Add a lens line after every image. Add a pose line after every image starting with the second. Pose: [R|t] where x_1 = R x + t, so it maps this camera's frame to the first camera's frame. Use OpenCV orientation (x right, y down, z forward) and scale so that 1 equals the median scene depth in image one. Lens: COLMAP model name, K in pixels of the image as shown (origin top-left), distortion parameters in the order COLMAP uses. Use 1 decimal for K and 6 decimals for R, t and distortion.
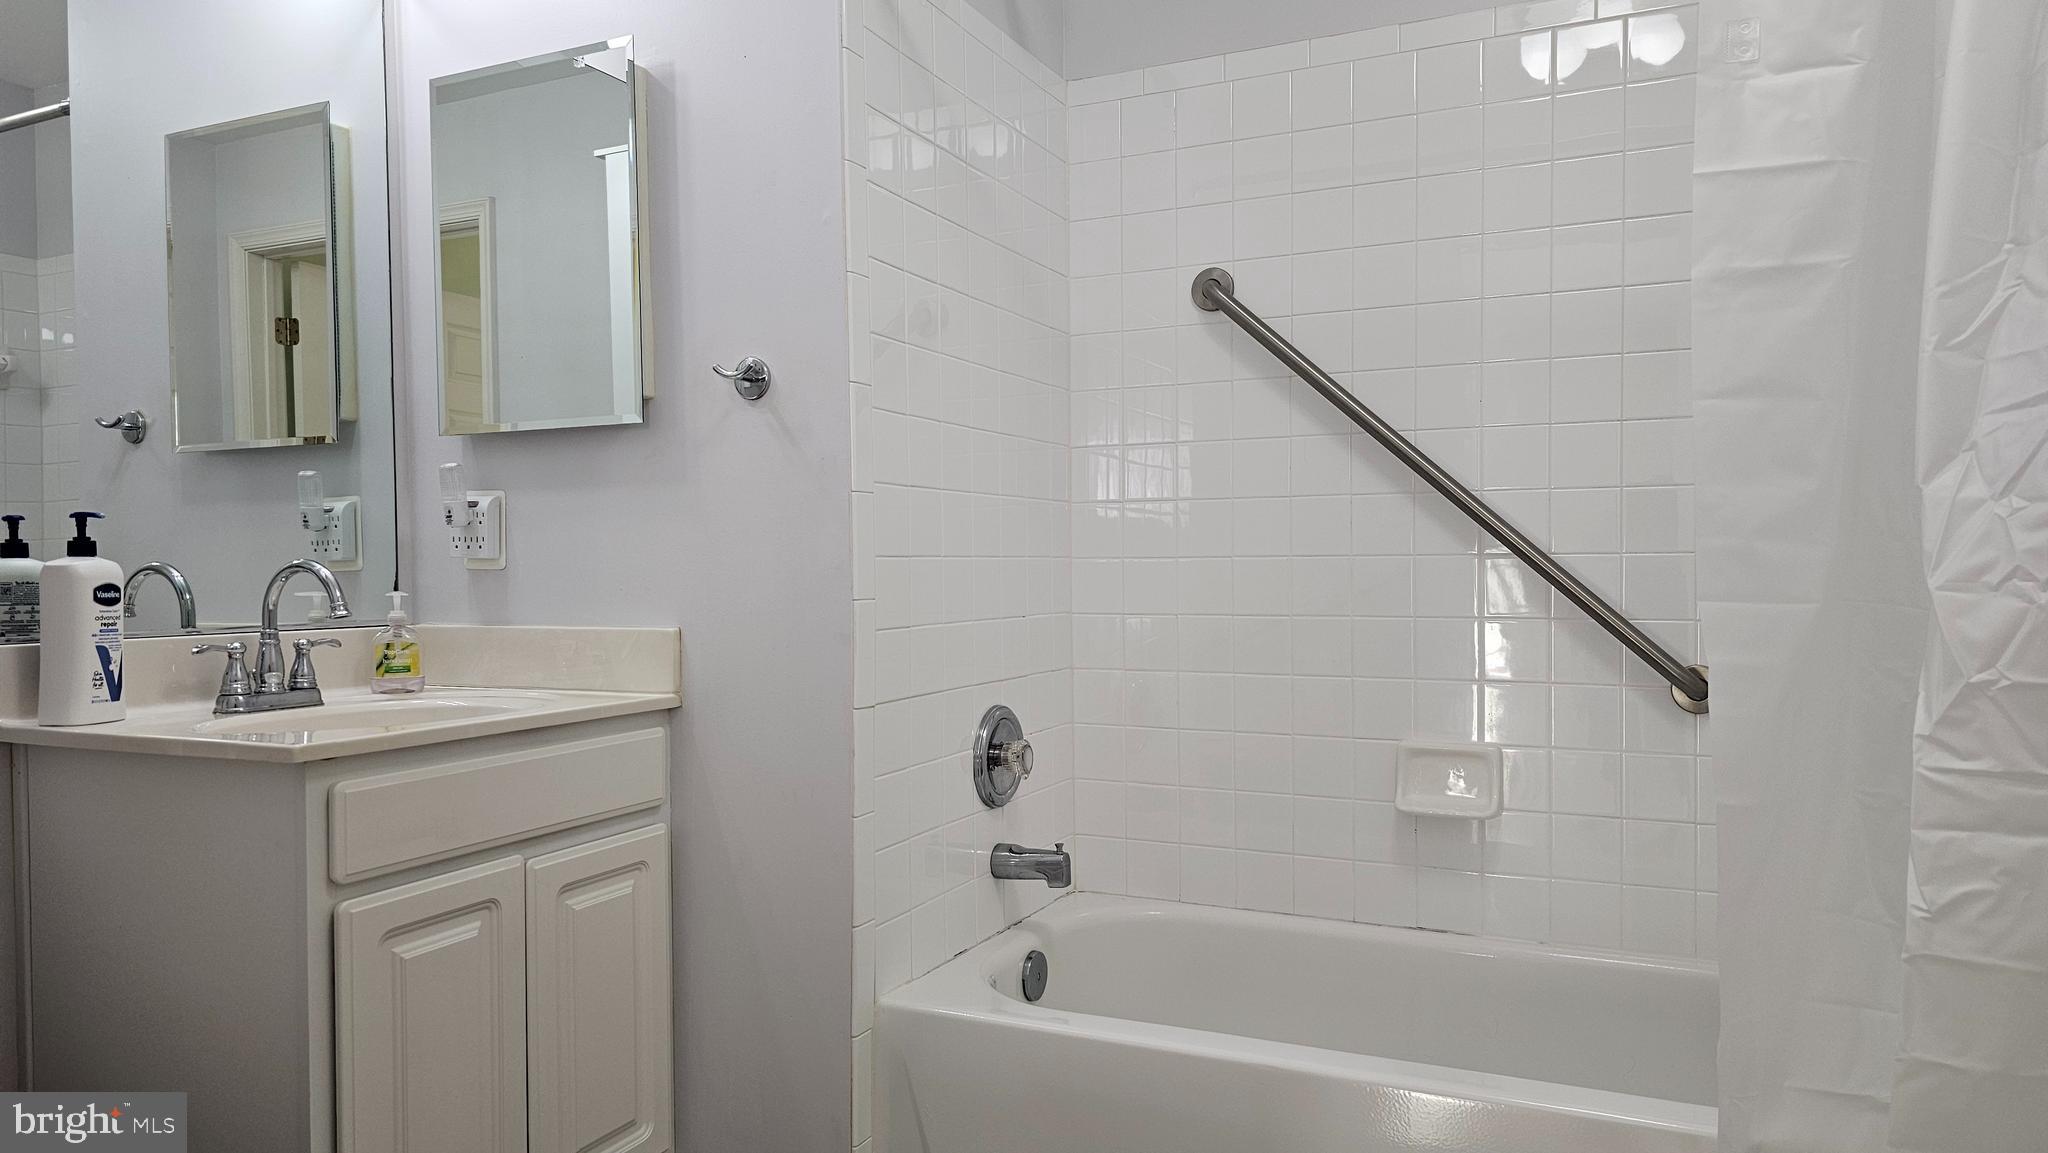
lens RADIAL K [[1373.6, 0, 1024.0], [0, 1373.6, 576.5], [0, 0, 1]] dist [0.085458, -0.074949]
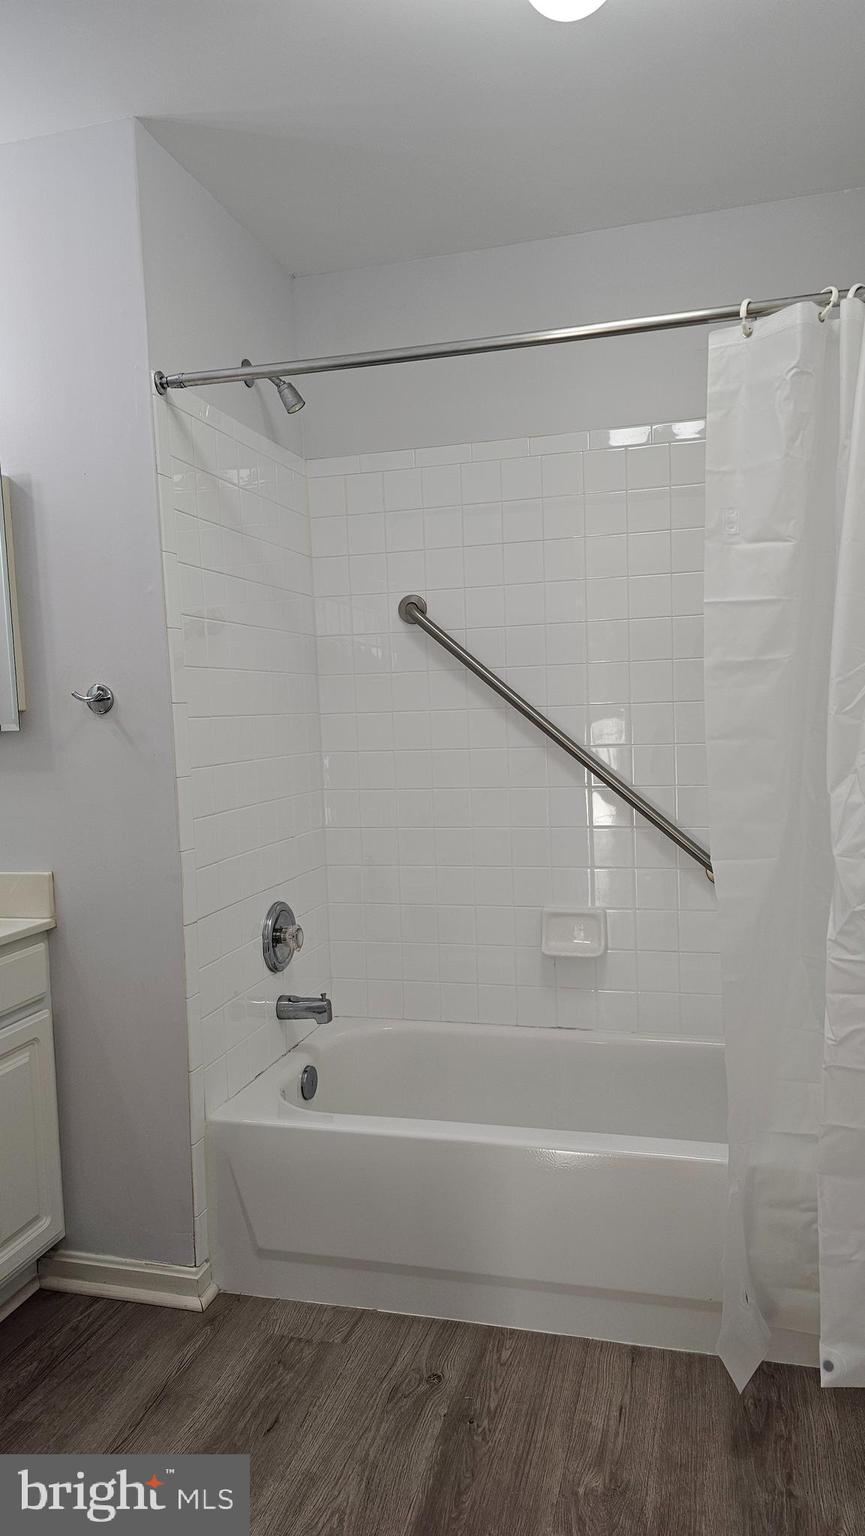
lens RADIAL K [[1030.2, 0, 432.5], [0, 1030.2, 768.0], [0, 0, 1]] dist [0.085458, -0.074949]
pose [[0.985914, -0.039042, 0.162631, -0.034265], [0.031938, 0.998427, 0.046073, -0.108442], [-0.164174, -0.040230, 0.985611, -0.119671]]
